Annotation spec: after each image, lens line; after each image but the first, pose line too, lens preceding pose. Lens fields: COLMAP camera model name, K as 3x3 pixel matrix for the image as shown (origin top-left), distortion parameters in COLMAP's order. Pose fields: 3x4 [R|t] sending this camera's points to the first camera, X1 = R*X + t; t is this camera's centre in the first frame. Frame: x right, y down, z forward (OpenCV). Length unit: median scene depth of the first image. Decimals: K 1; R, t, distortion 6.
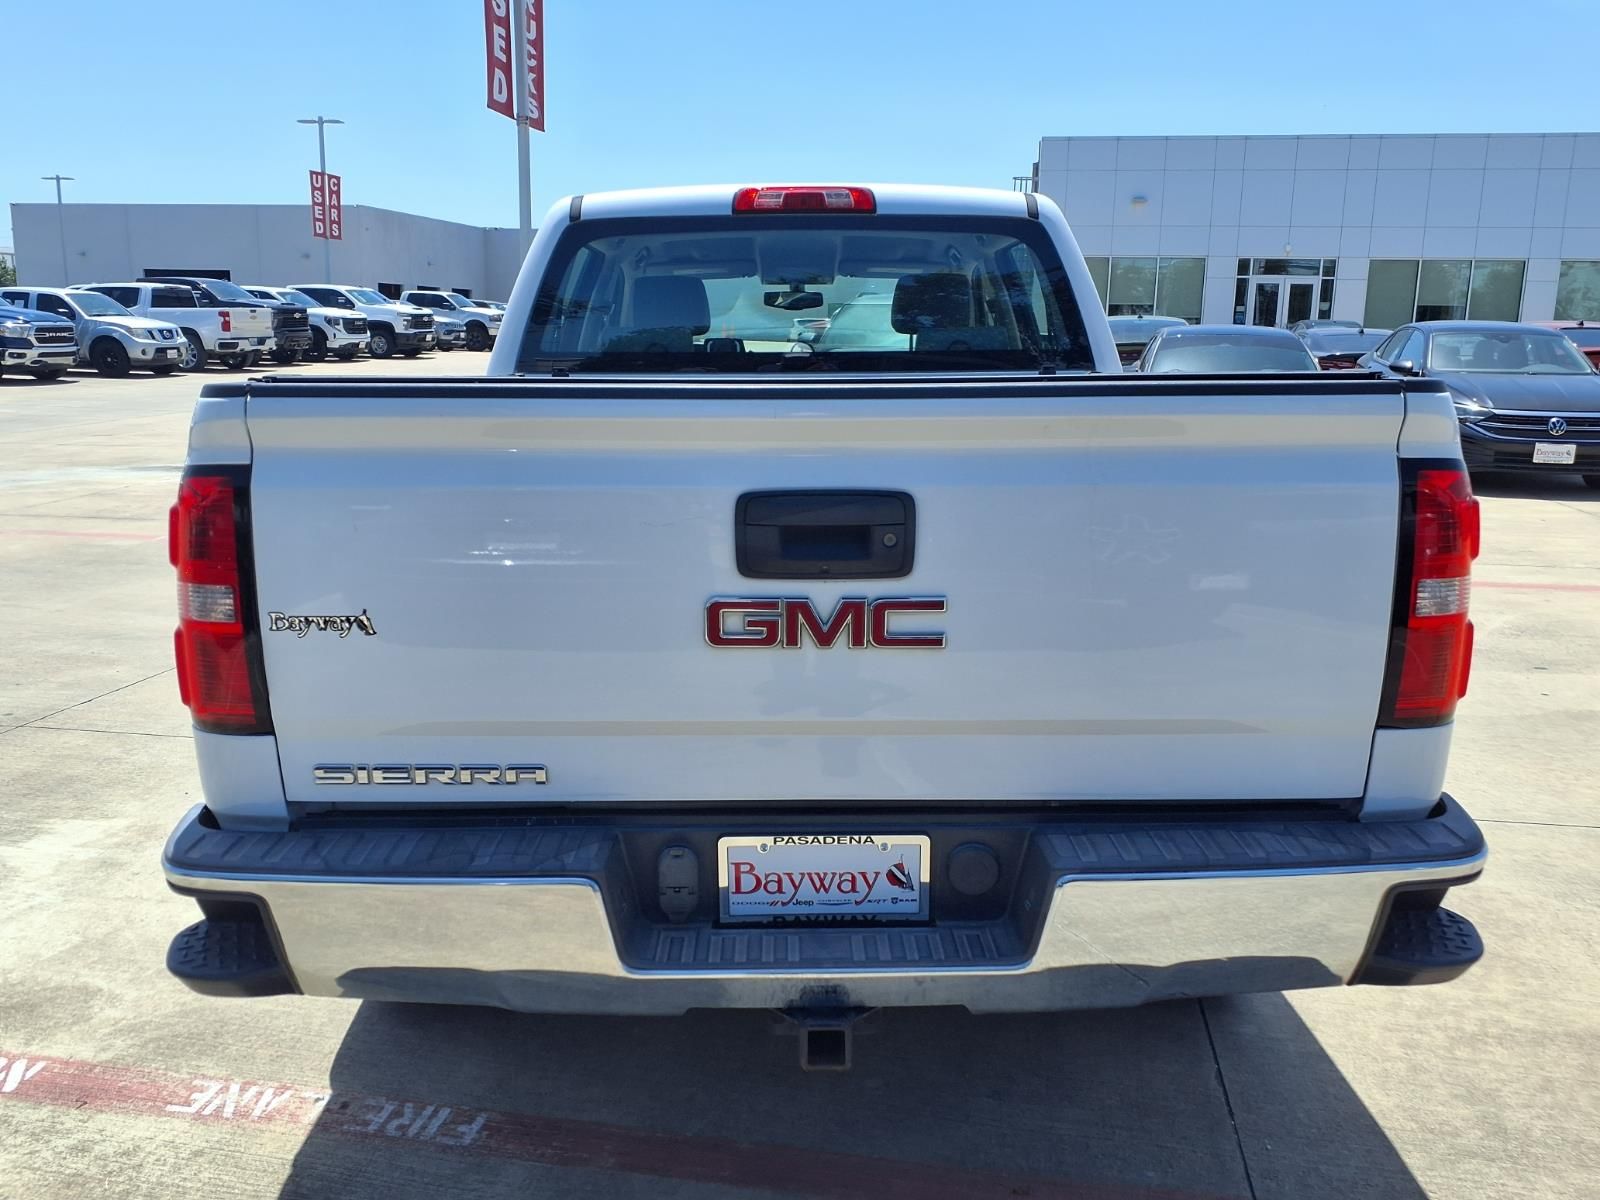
lens RADIAL K [[1285.1, 0, 806.2], [0, 1285.1, 617.8], [0, 0, 1]] dist [0.116386, -0.142627]
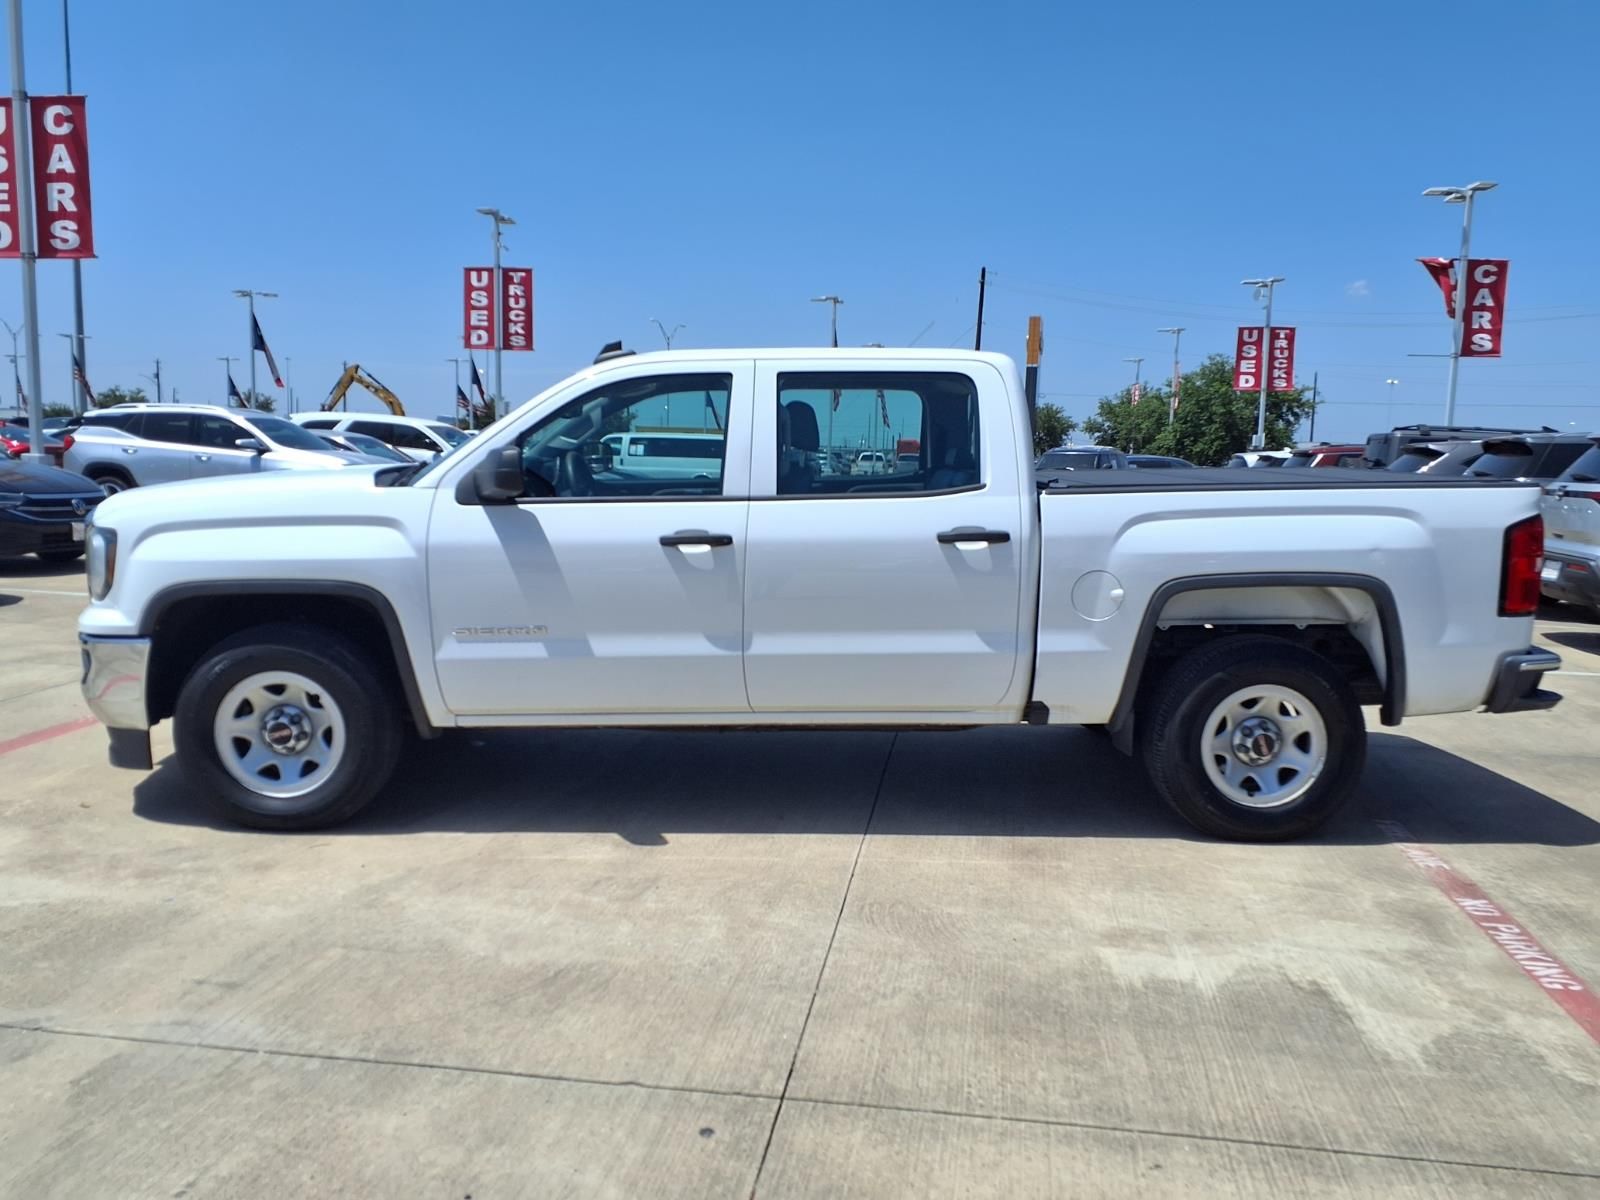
lens RADIAL K [[1226.1, 0, 800.0], [0, 1226.1, 600.0], [0, 0, 1]] dist [0.062453, -0.099086]
pose [[-0.005907, -0.134619, 0.990880, -2.254200], [0.192092, 0.972290, 0.133239, -0.431320], [-0.981359, 0.191127, 0.020116, 1.858640]]
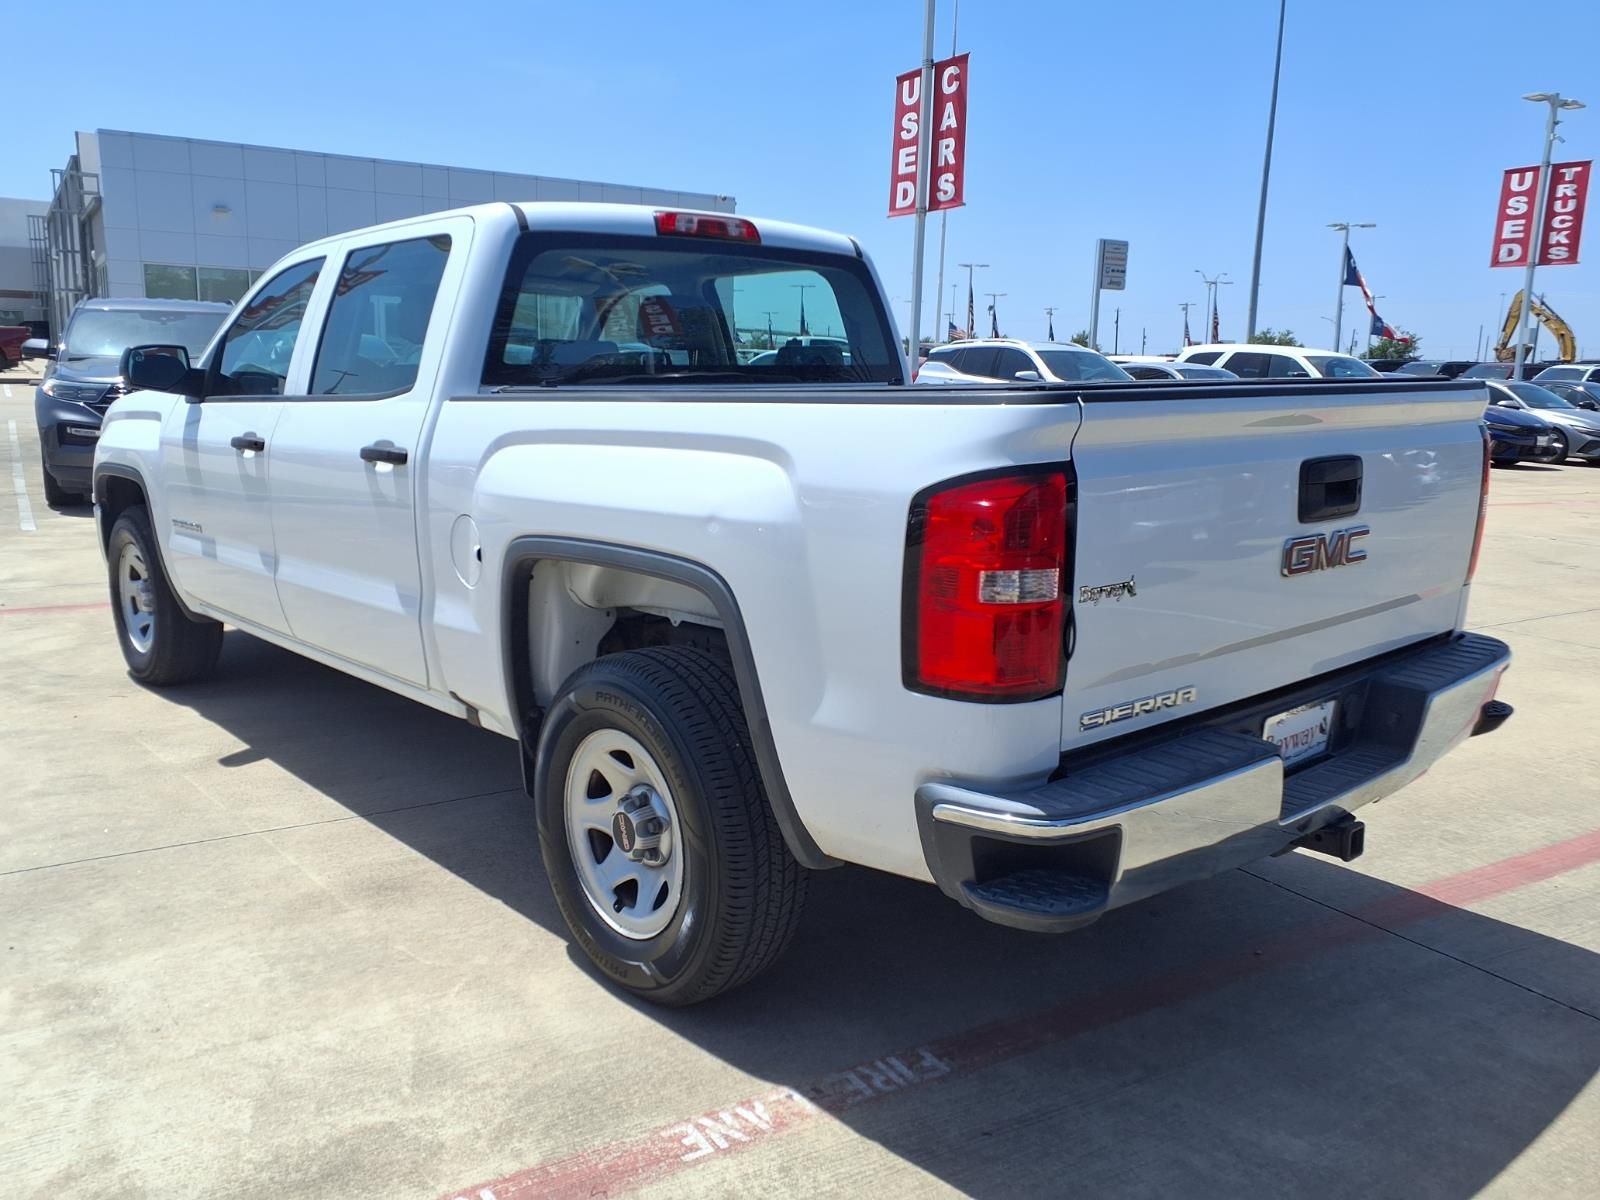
lens RADIAL K [[1262.3, 0, 827.6], [0, 1262.3, 596.7], [0, 0, 1]] dist [0.049461, -0.045609]
pose [[0.747009, -0.115673, 0.654673, -0.991066], [0.130378, 0.991114, 0.026351, -0.041260], [-0.651904, 0.065670, 0.755453, 0.219440]]
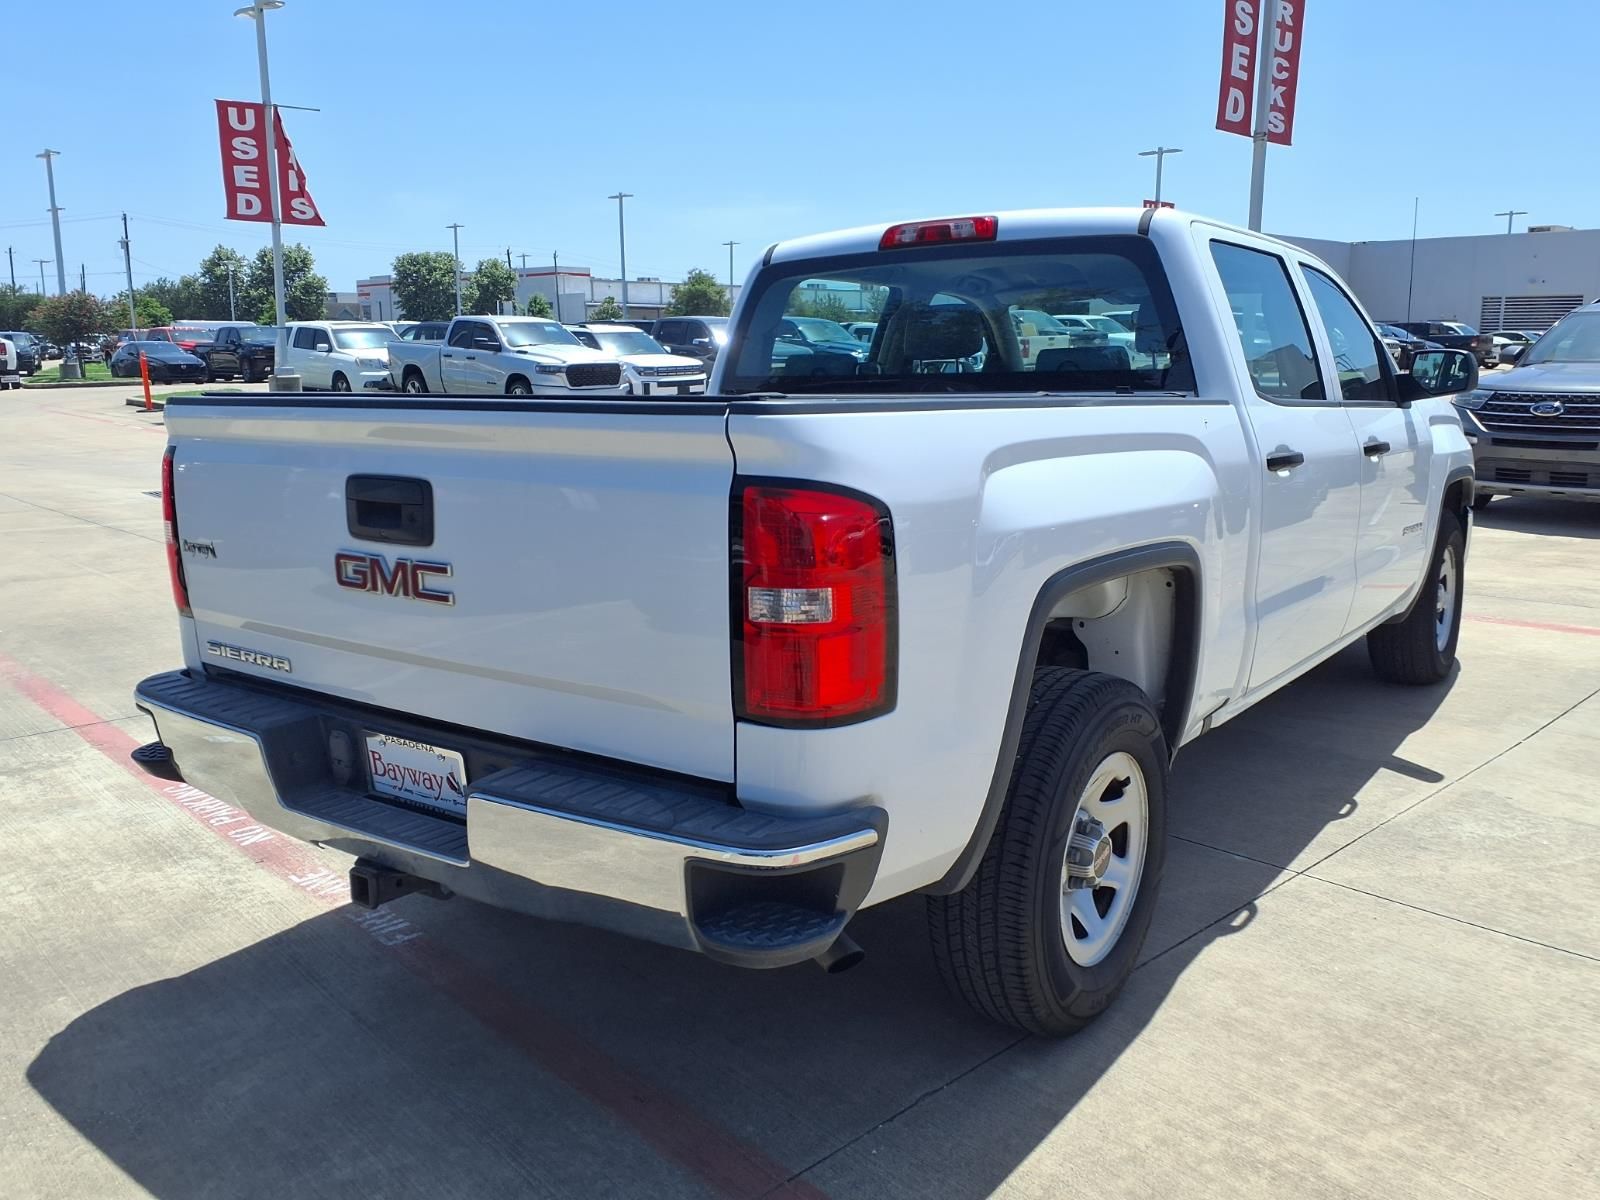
lens RADIAL K [[1341.7, 0, 796.8], [0, 1341.7, 635.7], [0, 0, 1]] dist [0.062766, -0.131462]
pose [[0.793774, 0.113876, -0.597457, 0.884385], [-0.120633, 0.992278, 0.028858, -0.019285], [0.596129, 0.049167, 0.801382, 0.098248]]
